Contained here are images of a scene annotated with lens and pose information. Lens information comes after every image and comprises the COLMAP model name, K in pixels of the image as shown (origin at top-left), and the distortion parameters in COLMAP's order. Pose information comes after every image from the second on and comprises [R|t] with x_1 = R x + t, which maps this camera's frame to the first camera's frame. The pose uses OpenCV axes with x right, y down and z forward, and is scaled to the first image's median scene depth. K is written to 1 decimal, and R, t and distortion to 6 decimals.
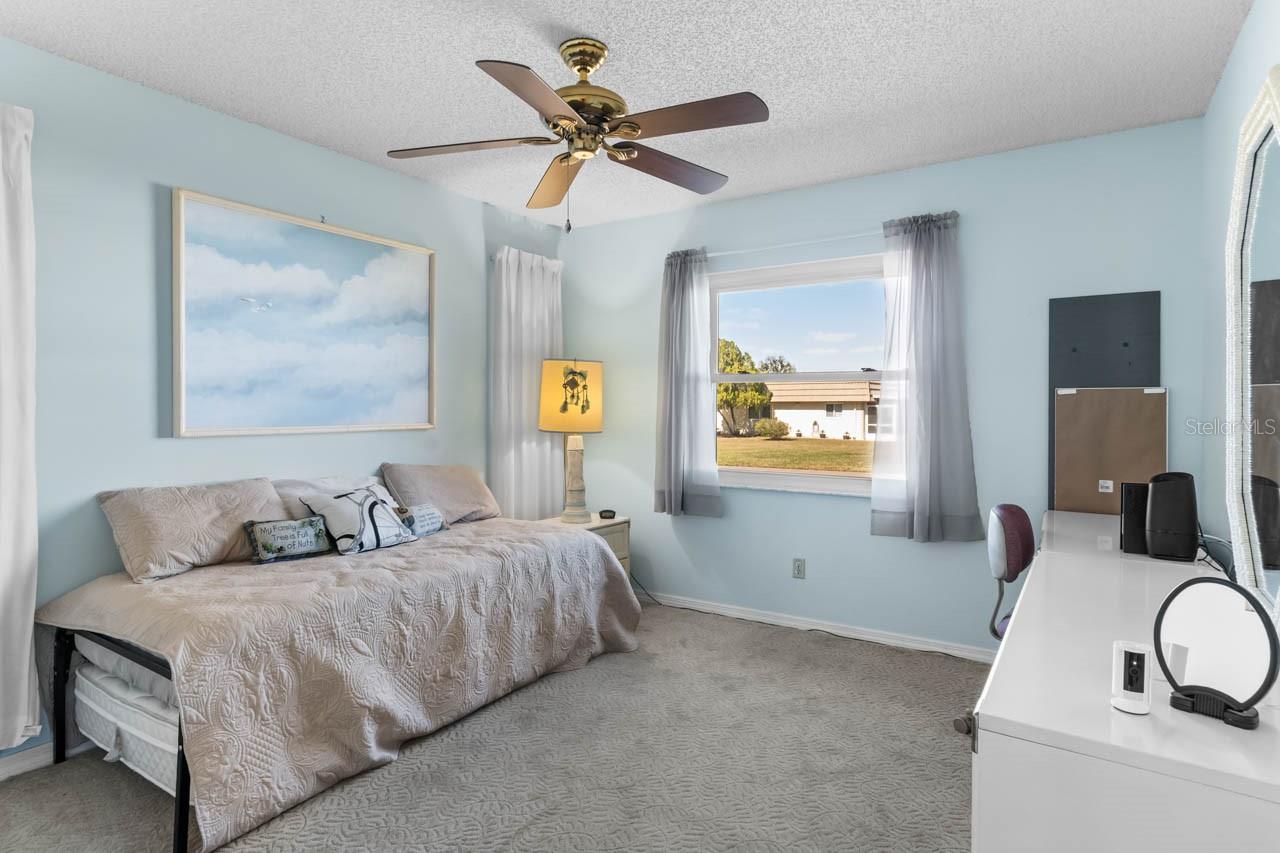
lens RADIAL K [[697.1, 0, 636.5], [0, 697.1, 416.9], [0, 0, 1]] dist [0.000594, 0.000148]
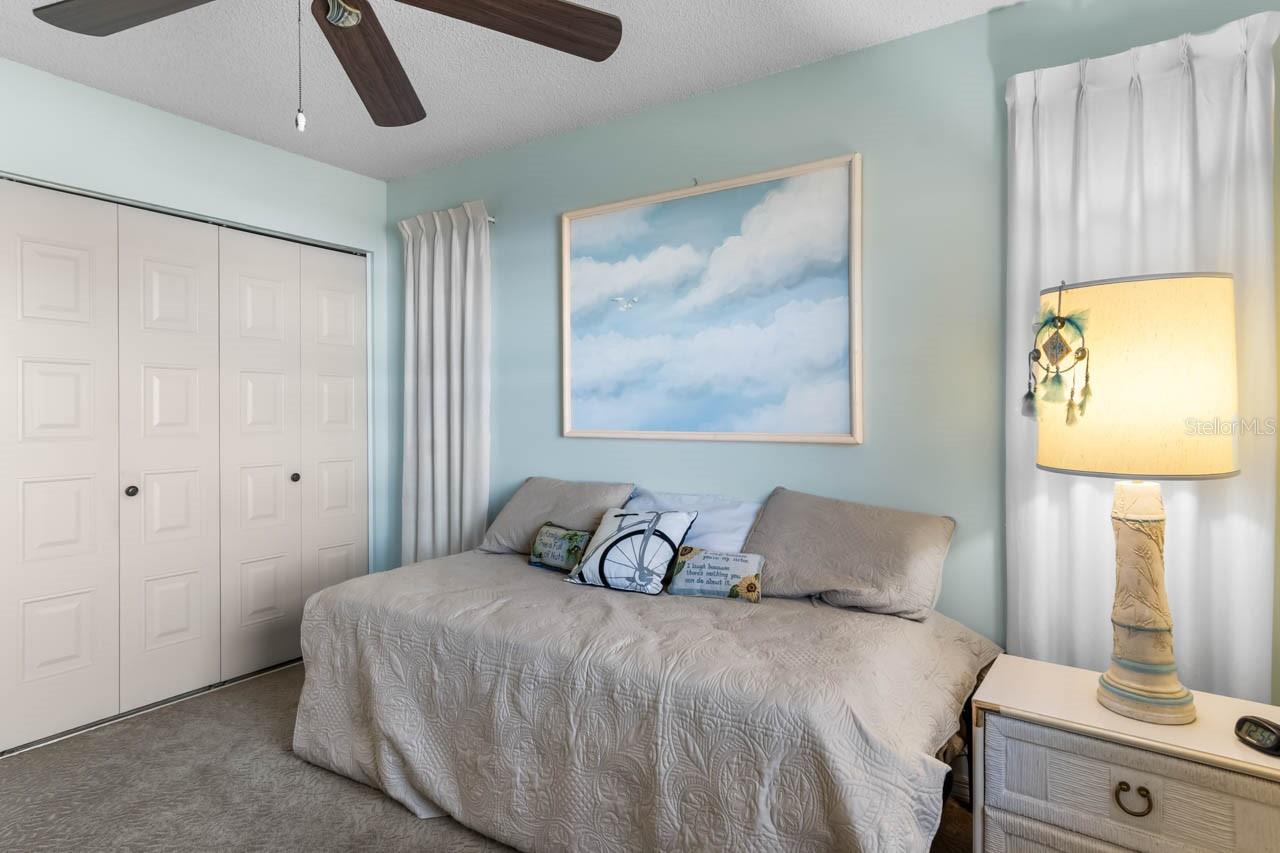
lens RADIAL K [[697.1, 0, 636.5], [0, 697.1, 416.9], [0, 0, 1]] dist [0.000594, 0.000148]
pose [[-0.005635, 0.010026, -0.999934, 0.381330], [-0.009475, 0.999904, 0.010079, -0.012446], [0.999939, 0.009531, -0.005539, 0.940041]]
